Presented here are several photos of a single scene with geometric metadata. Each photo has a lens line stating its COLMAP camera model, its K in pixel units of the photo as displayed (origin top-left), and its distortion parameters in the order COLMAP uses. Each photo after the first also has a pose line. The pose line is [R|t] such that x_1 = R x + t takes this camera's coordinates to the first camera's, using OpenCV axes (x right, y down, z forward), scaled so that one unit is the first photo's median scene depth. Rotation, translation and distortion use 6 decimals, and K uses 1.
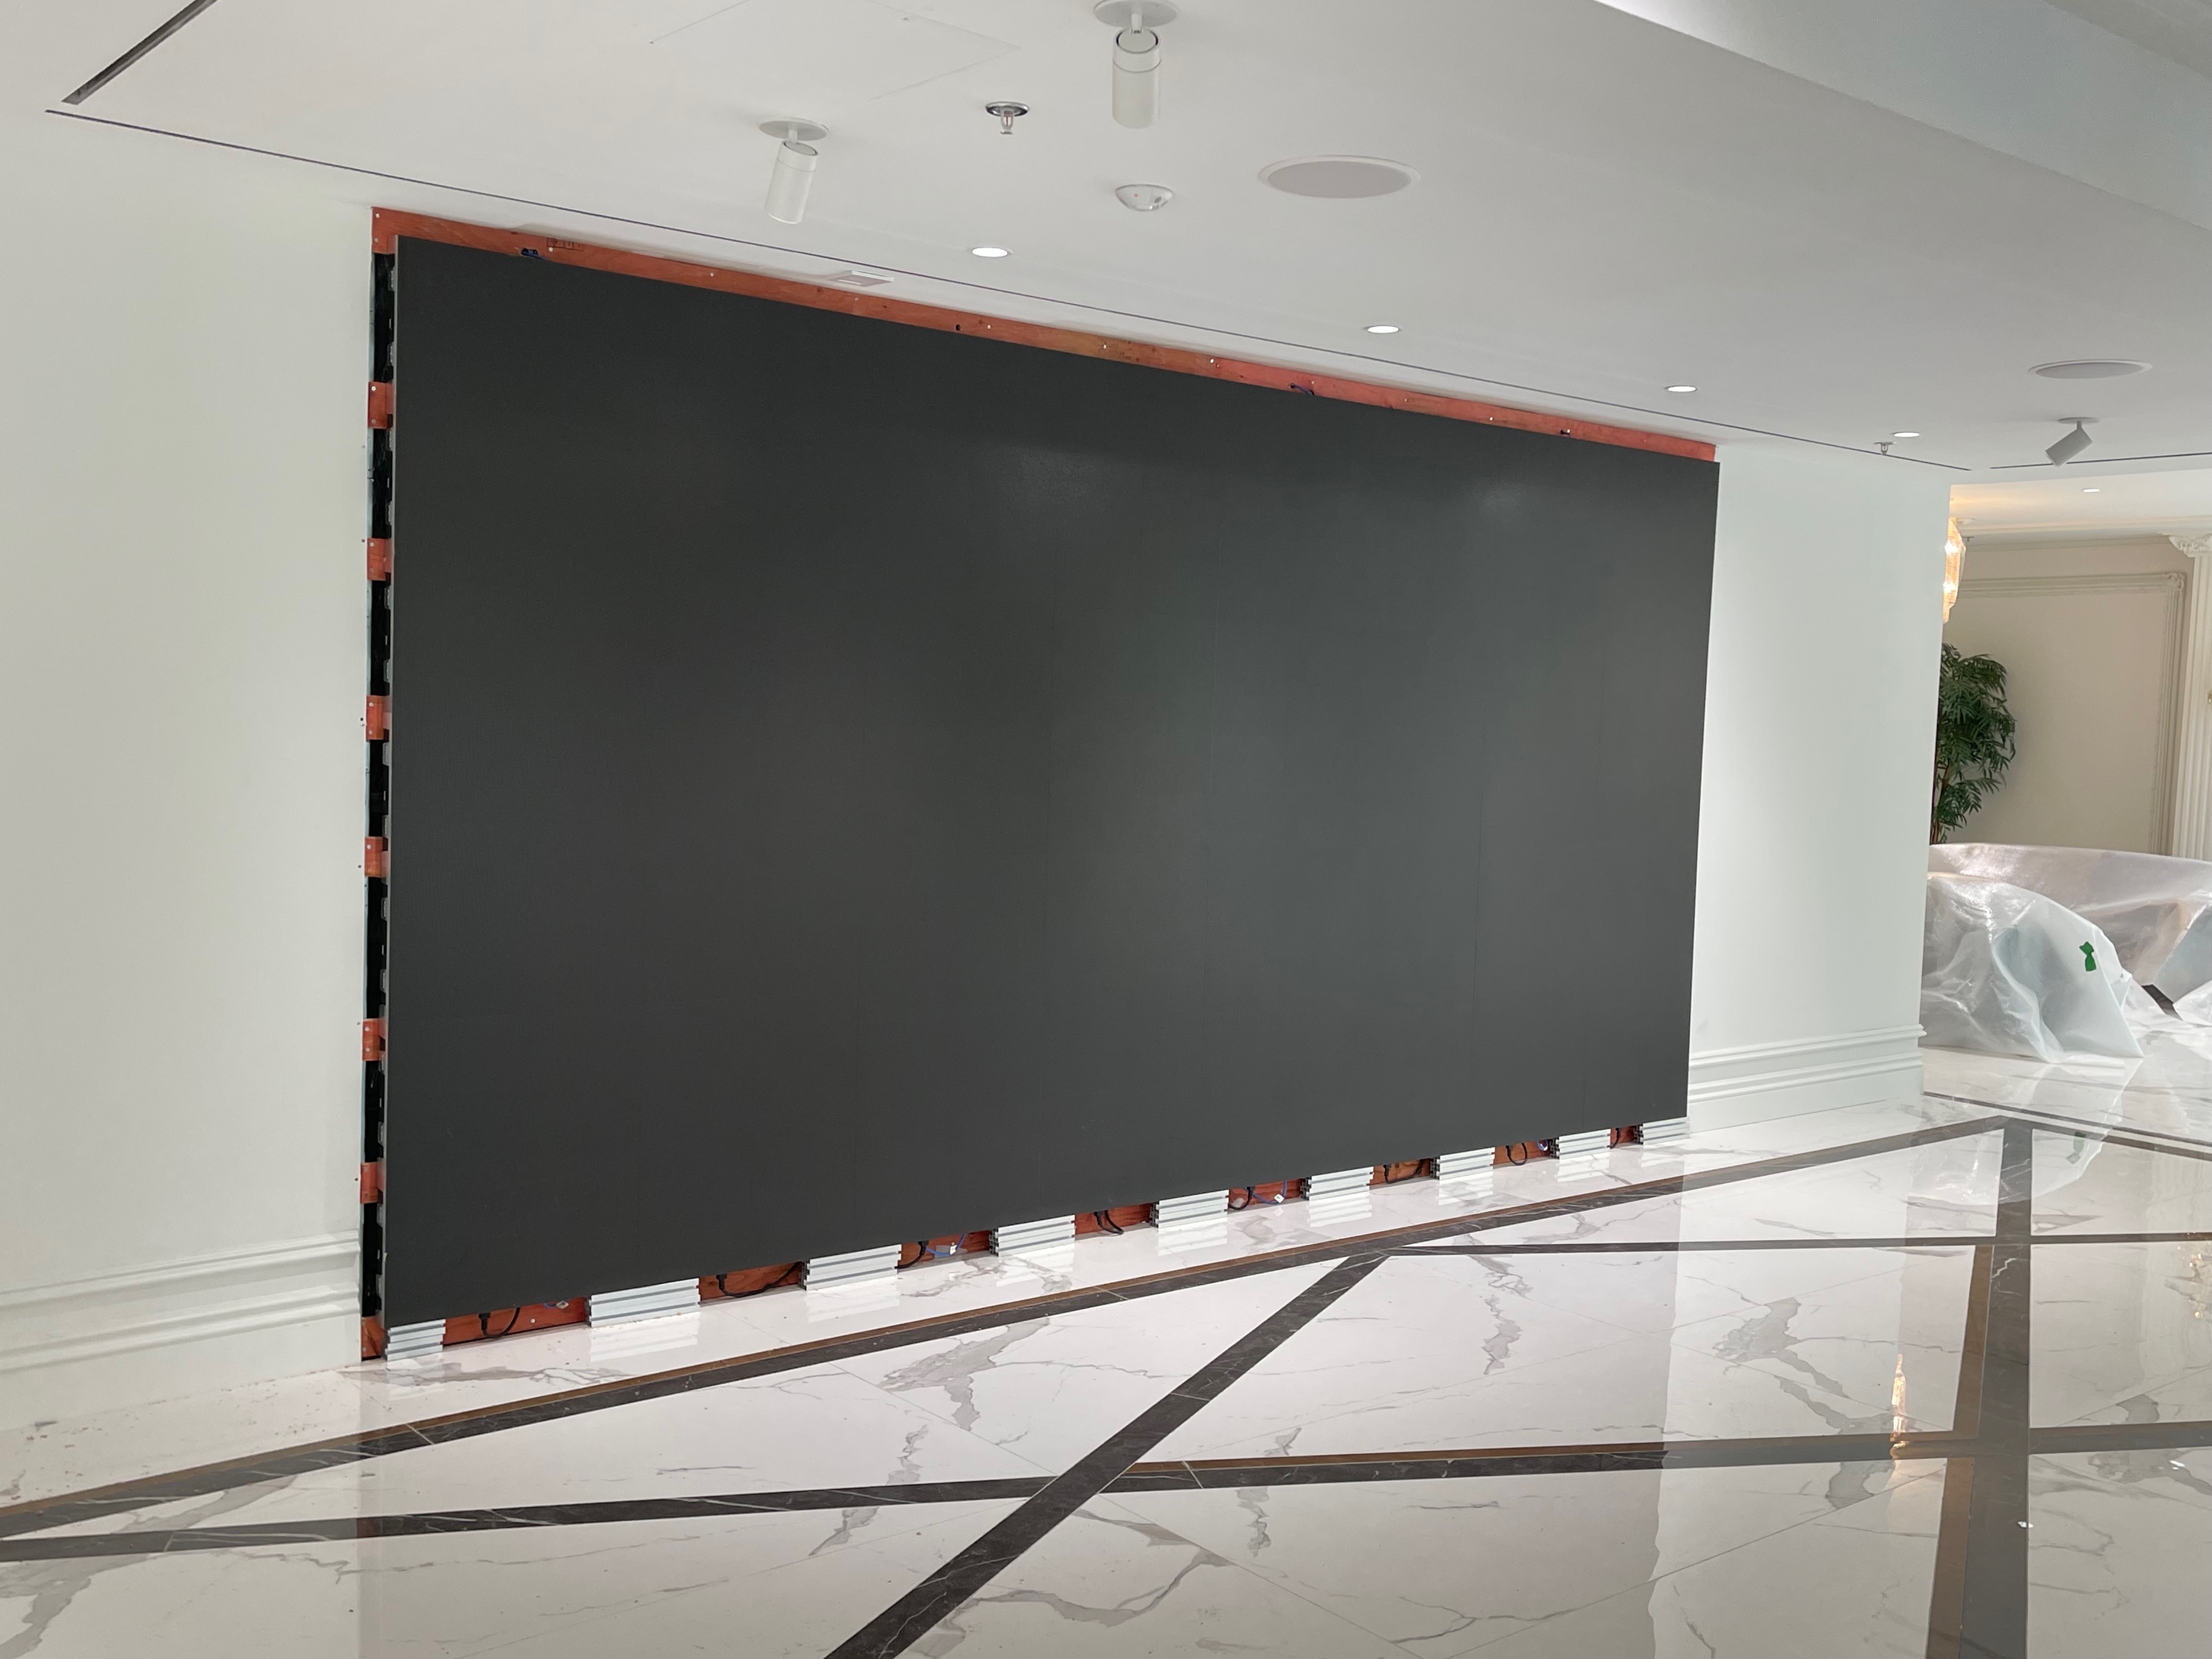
lens RADIAL K [[2113.2, 0, 1094.4], [0, 2113.2, 826.9], [0, 0, 1]] dist [0.053904, -0.083956]
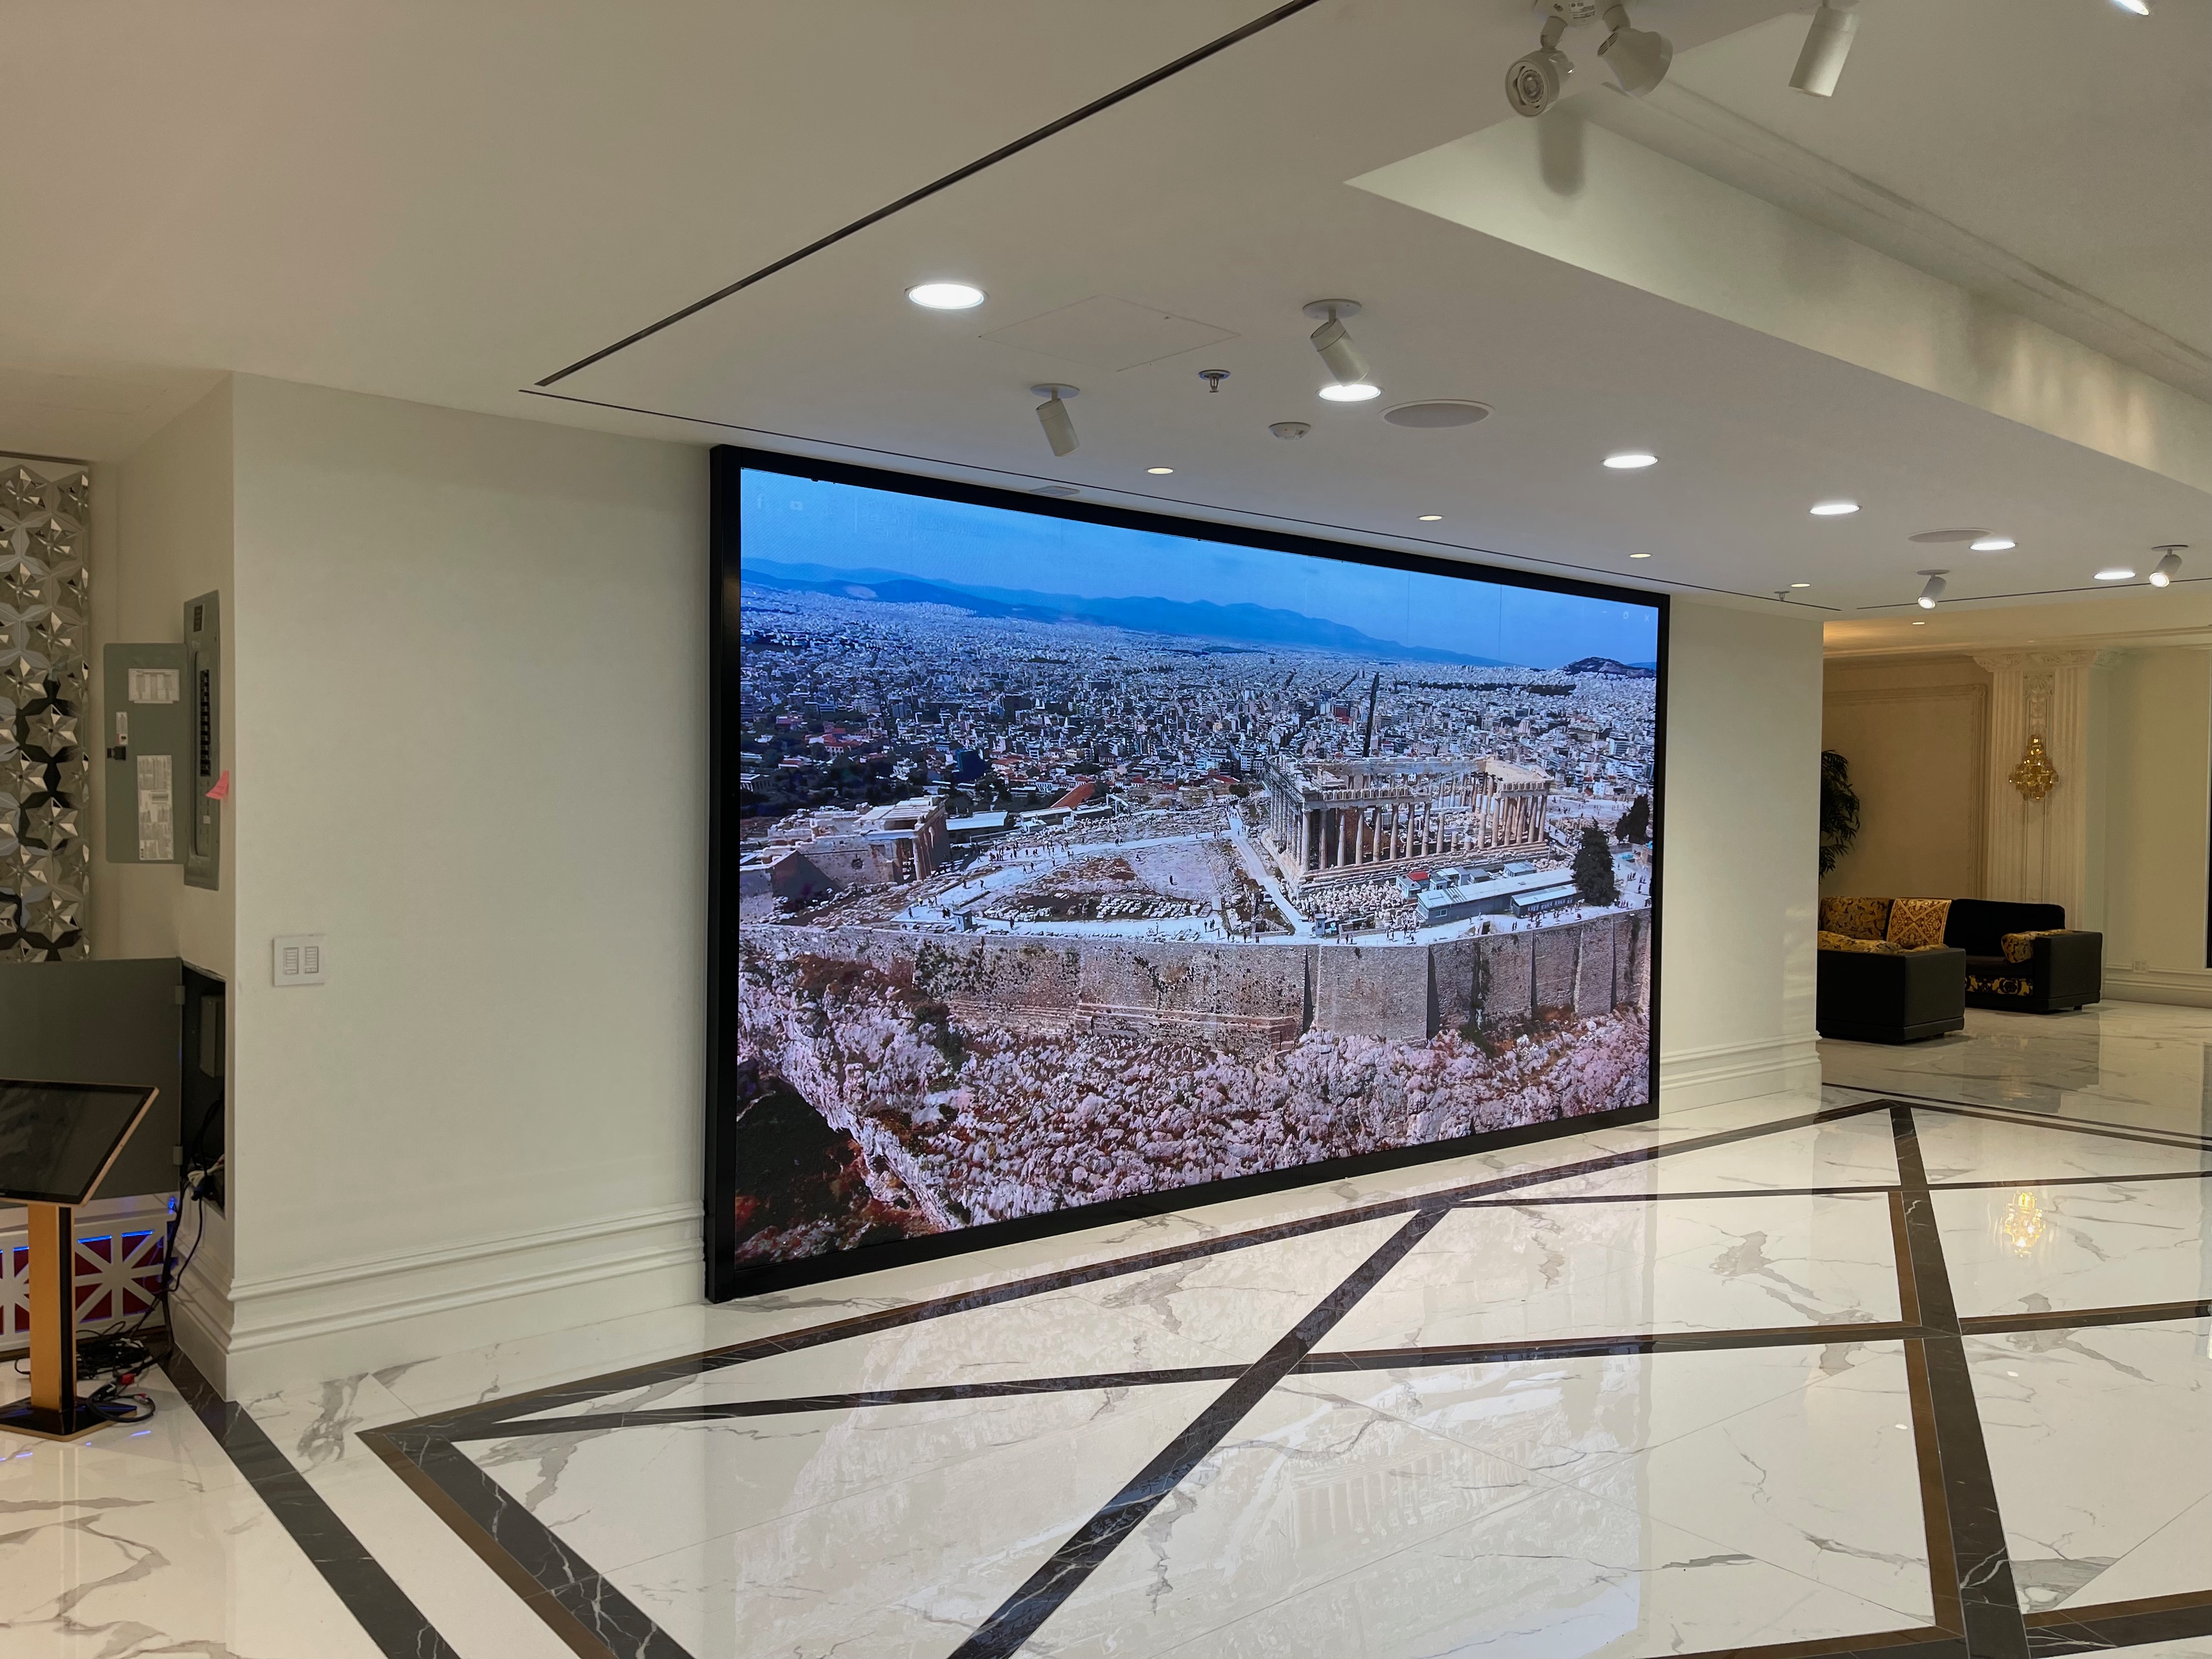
lens RADIAL K [[1660.3, 0, 1106.0], [0, 1660.3, 829.5], [0, 0, 1]] dist [0.058219, -0.088336]
pose [[0.999725, -0.023432, -0.001179, -0.085312], [0.023356, 0.998728, -0.044688, 0.008714], [0.002225, 0.044648, 0.999000, -0.068028]]
